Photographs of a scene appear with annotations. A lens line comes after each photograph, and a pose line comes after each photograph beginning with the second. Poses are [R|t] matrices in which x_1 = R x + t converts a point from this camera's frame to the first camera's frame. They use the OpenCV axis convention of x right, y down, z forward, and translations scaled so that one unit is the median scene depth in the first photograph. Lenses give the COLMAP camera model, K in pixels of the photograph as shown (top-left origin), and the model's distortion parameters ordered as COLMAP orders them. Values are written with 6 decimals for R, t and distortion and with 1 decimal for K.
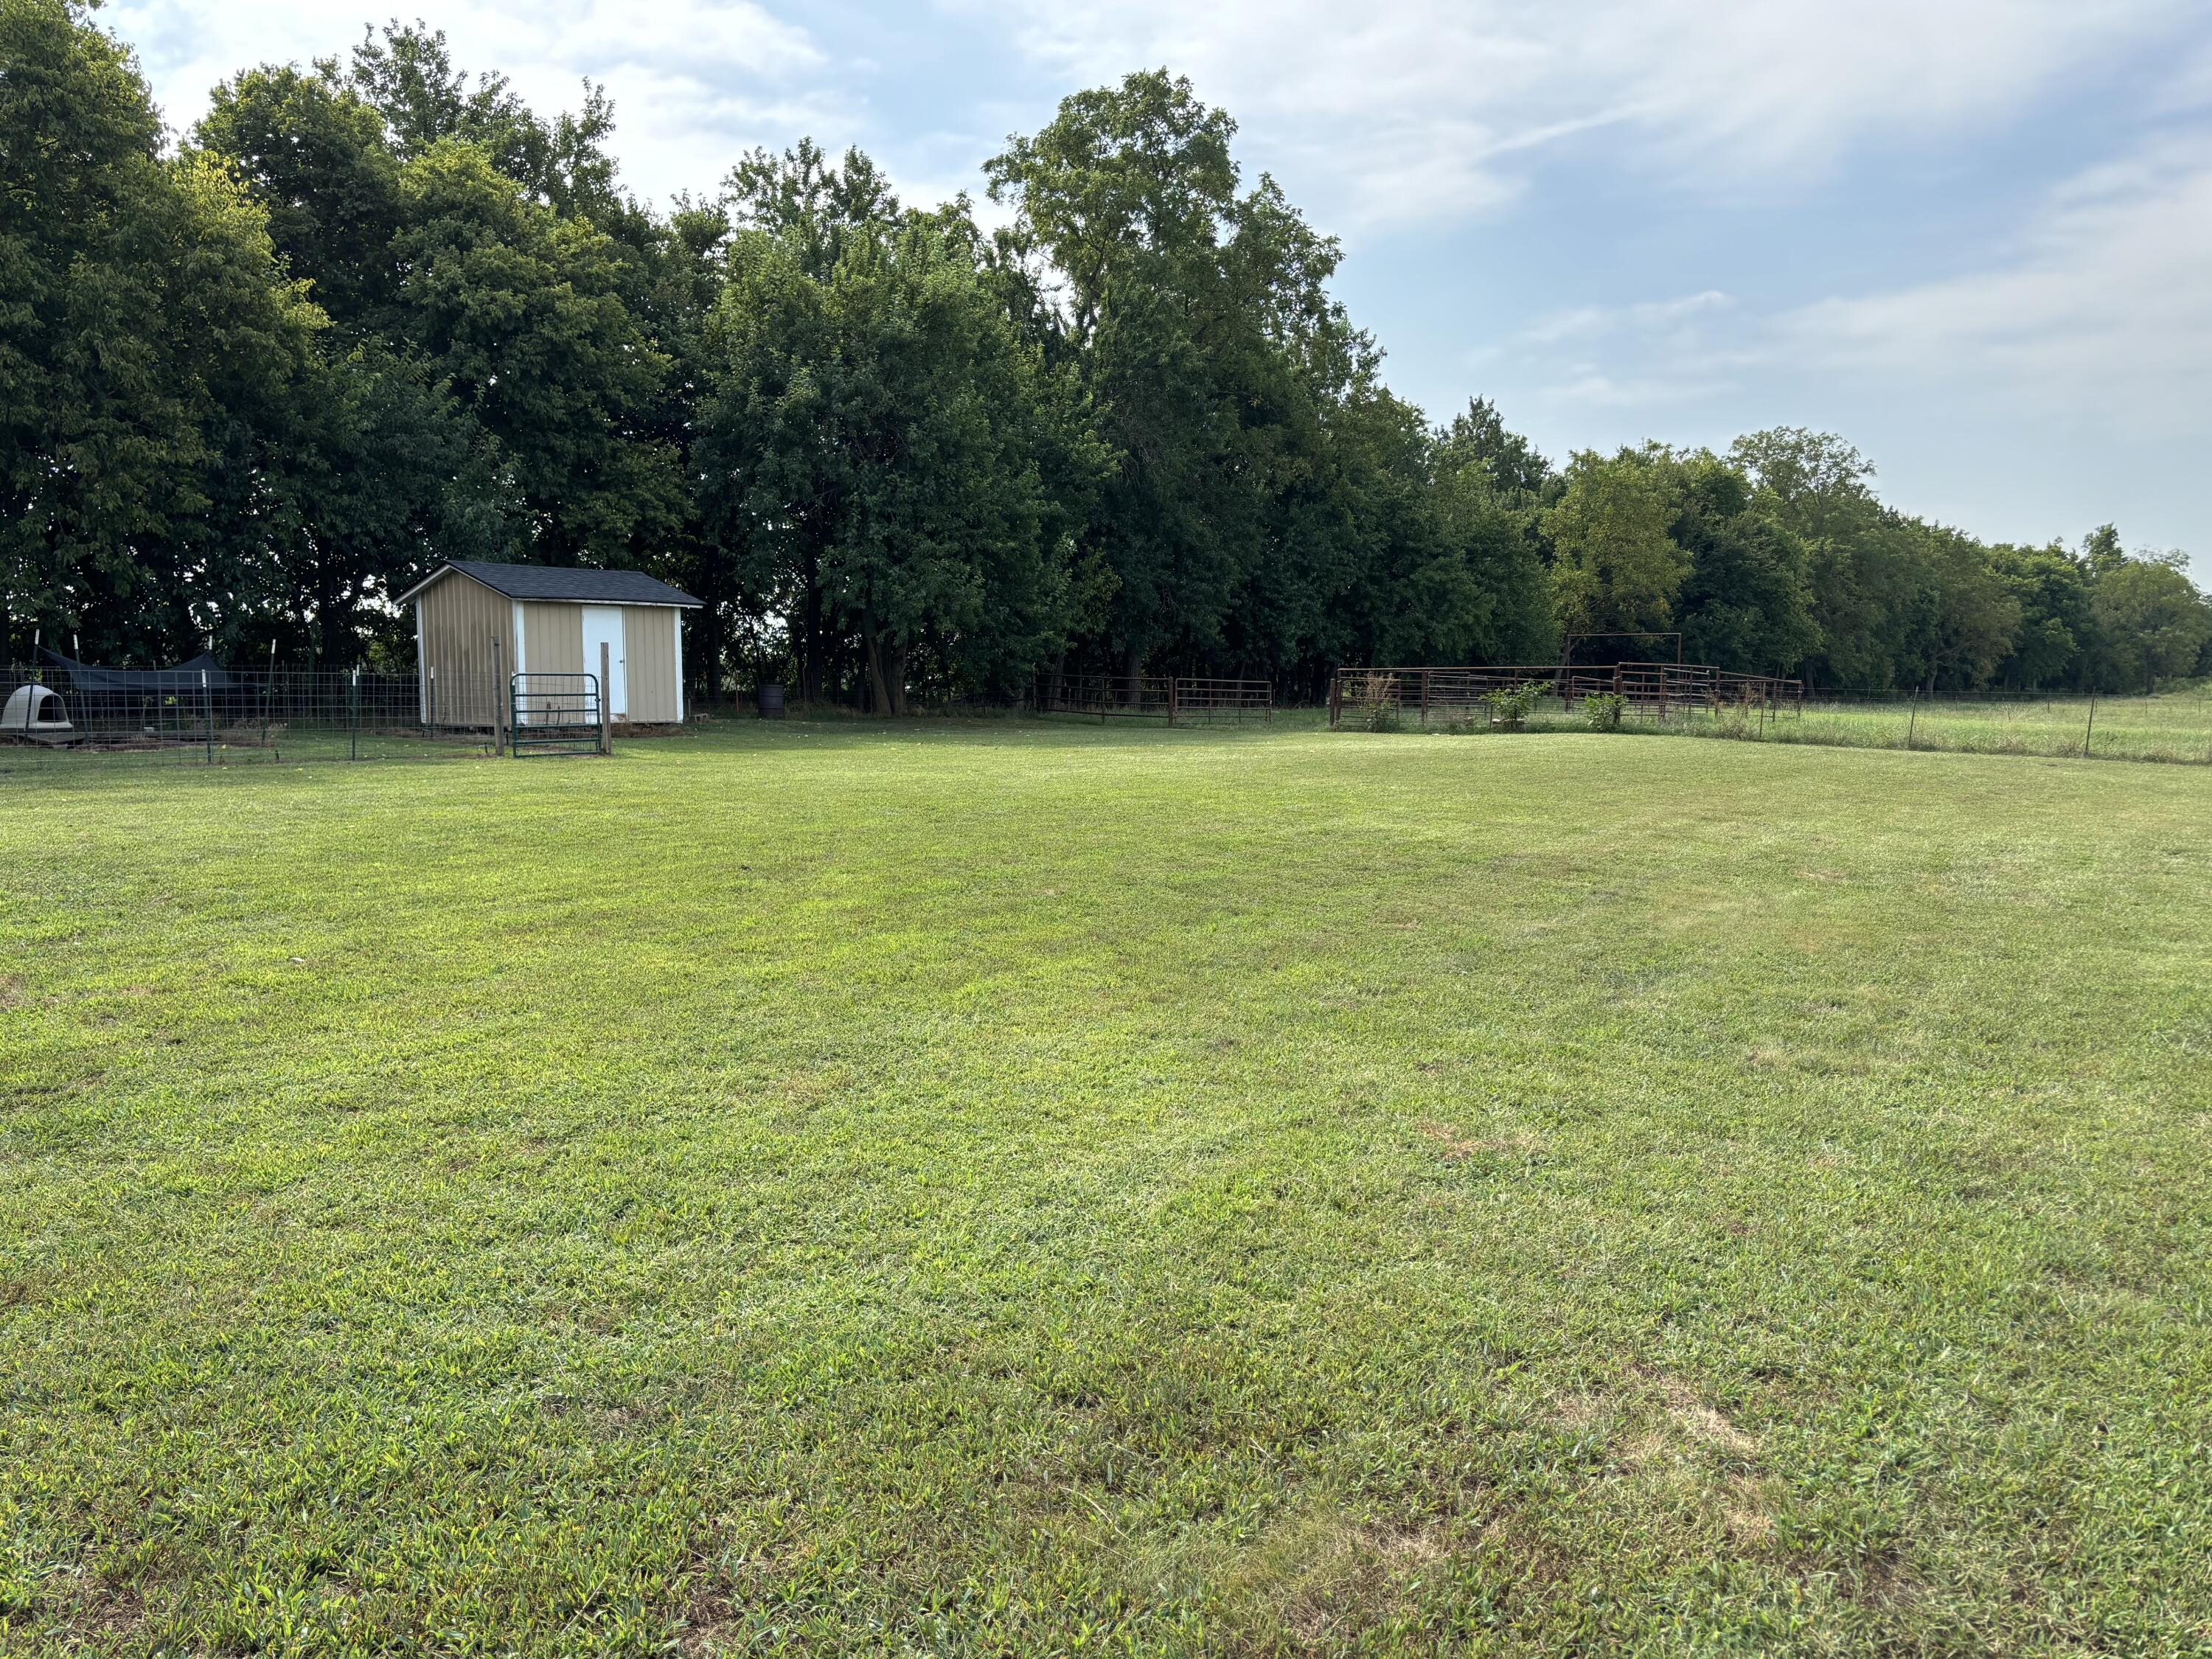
lens RADIAL K [[1700.8, 0, 1112.8], [0, 1700.8, 836.6], [0, 0, 1]] dist [-0.047495, -0.008583]
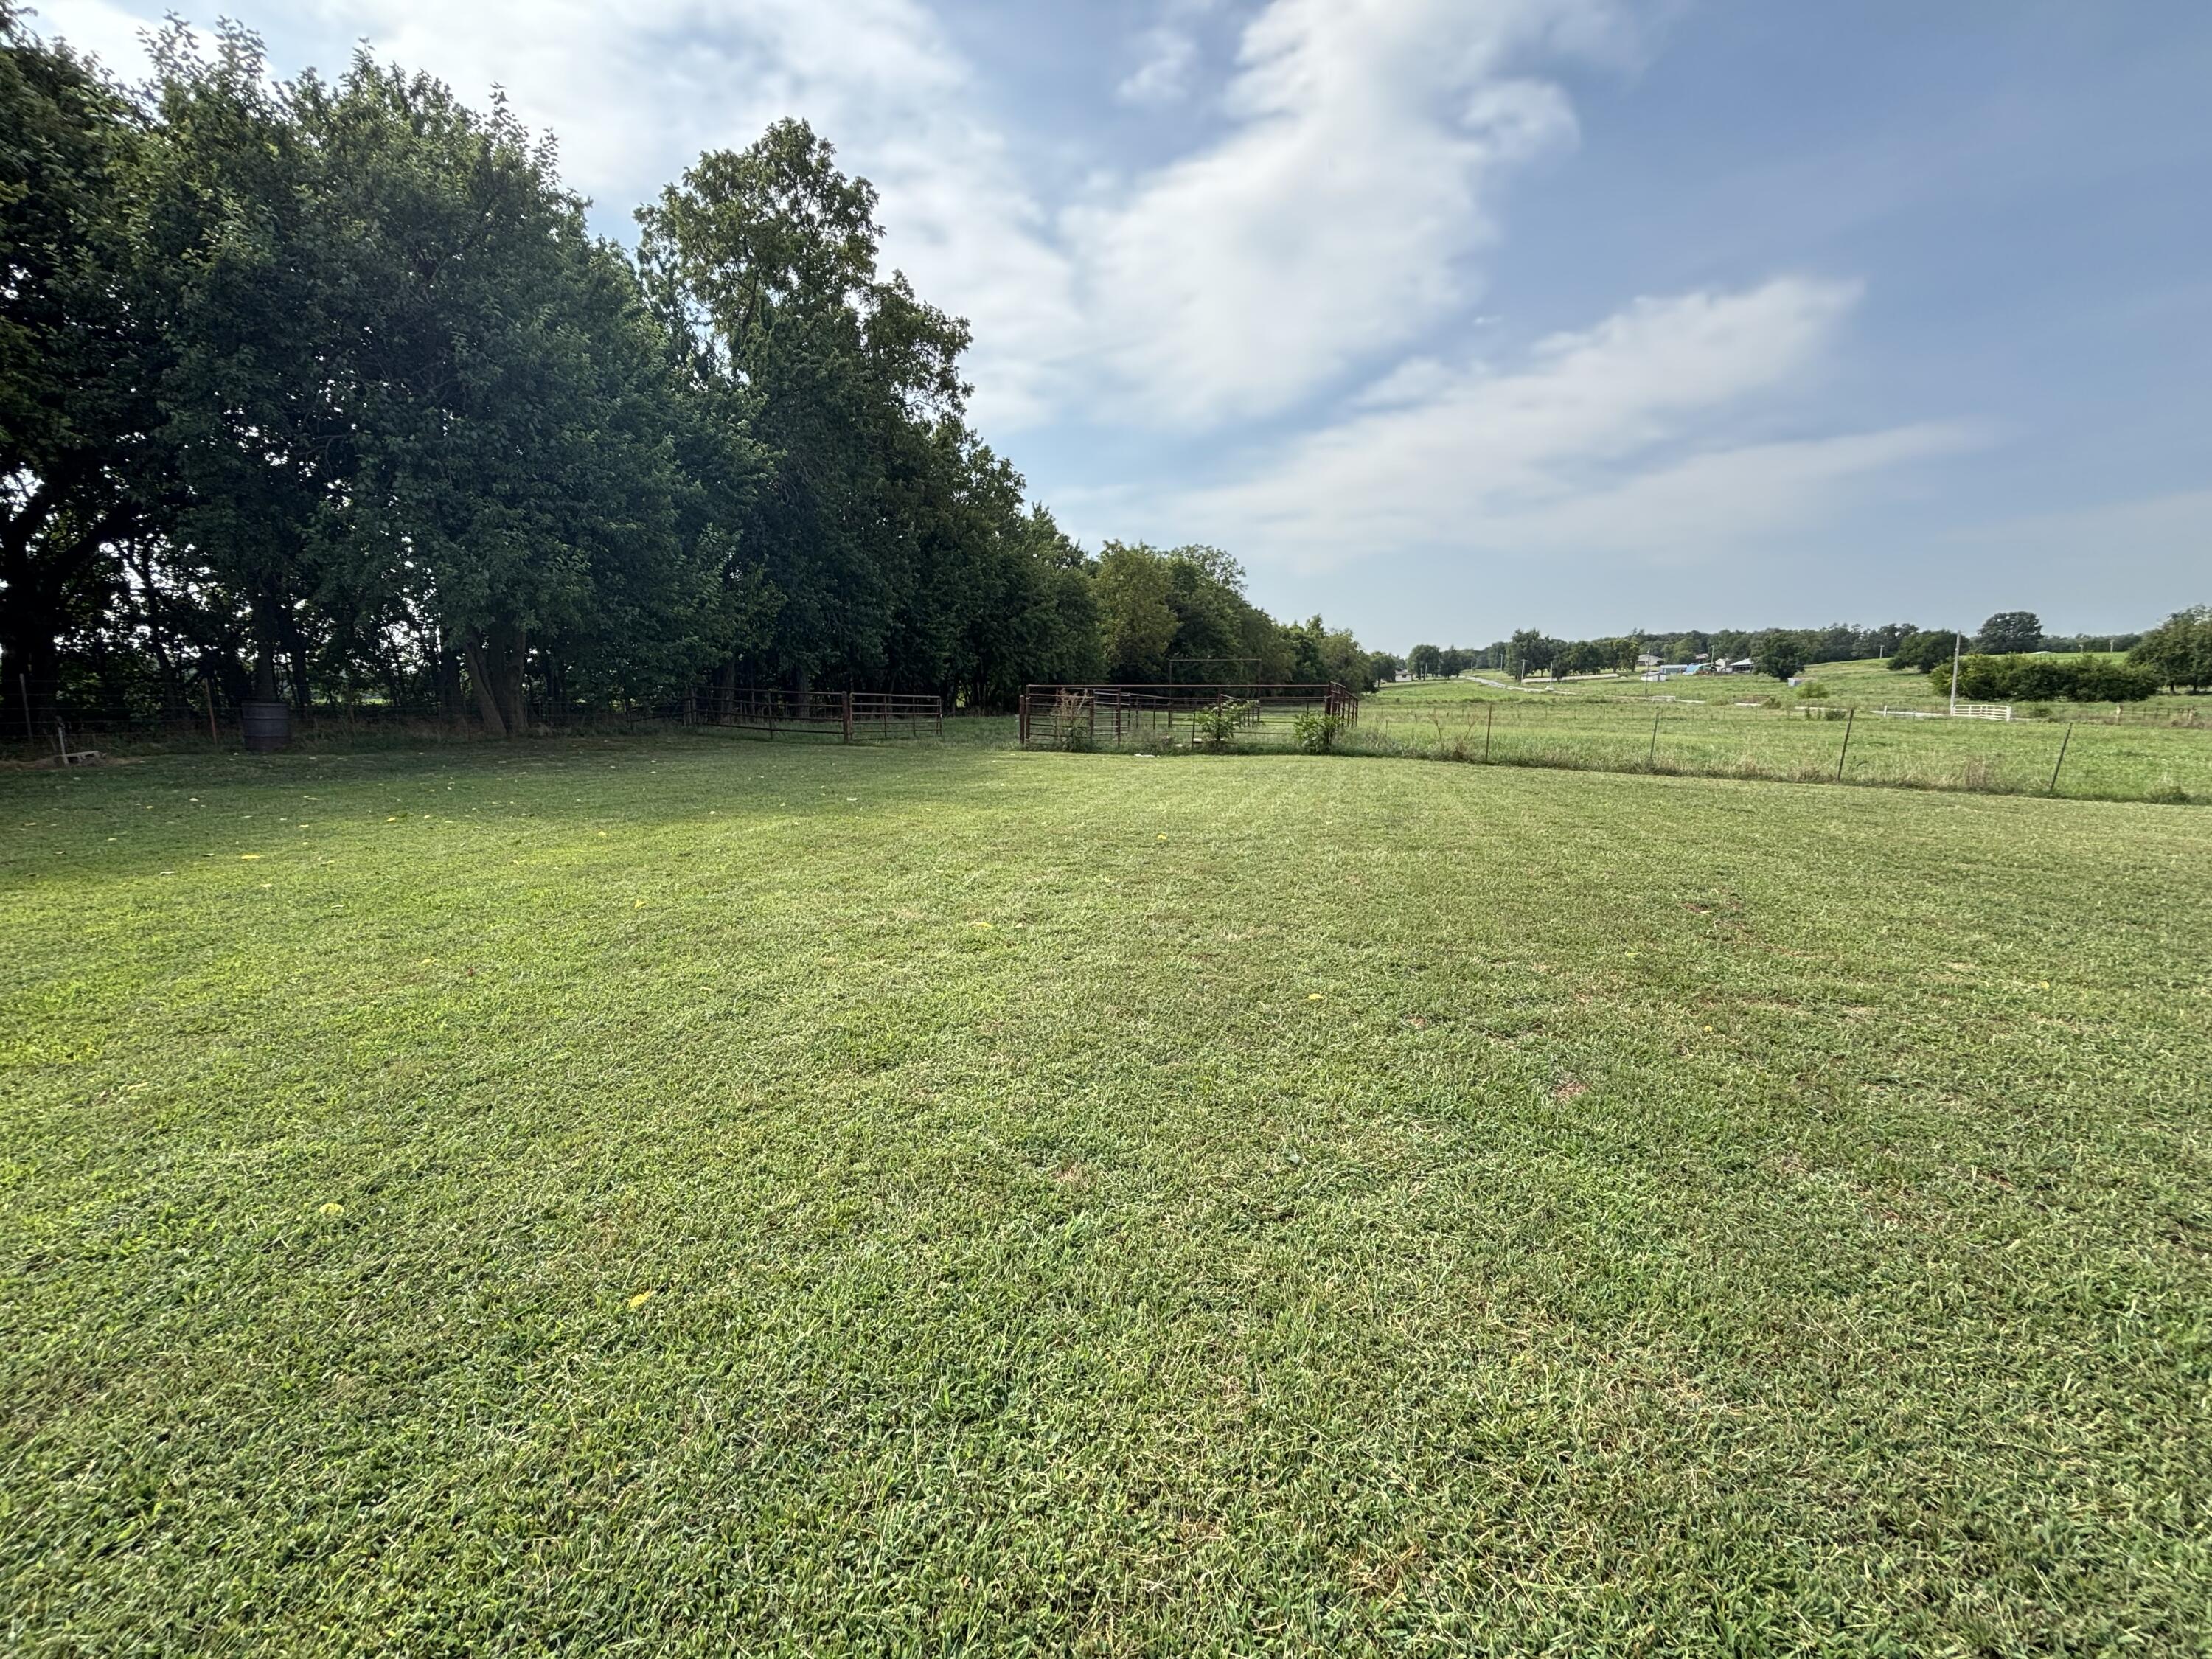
lens RADIAL K [[897.0, 0, 1135.9], [0, 897.0, 832.9], [0, 0, 1]] dist [-0.002178, -0.001093]
pose [[0.934485, -0.046740, 0.352920, 0.004680], [0.023987, 0.997358, 0.068573, -0.040974], [-0.355193, -0.055615, 0.933137, 0.417264]]
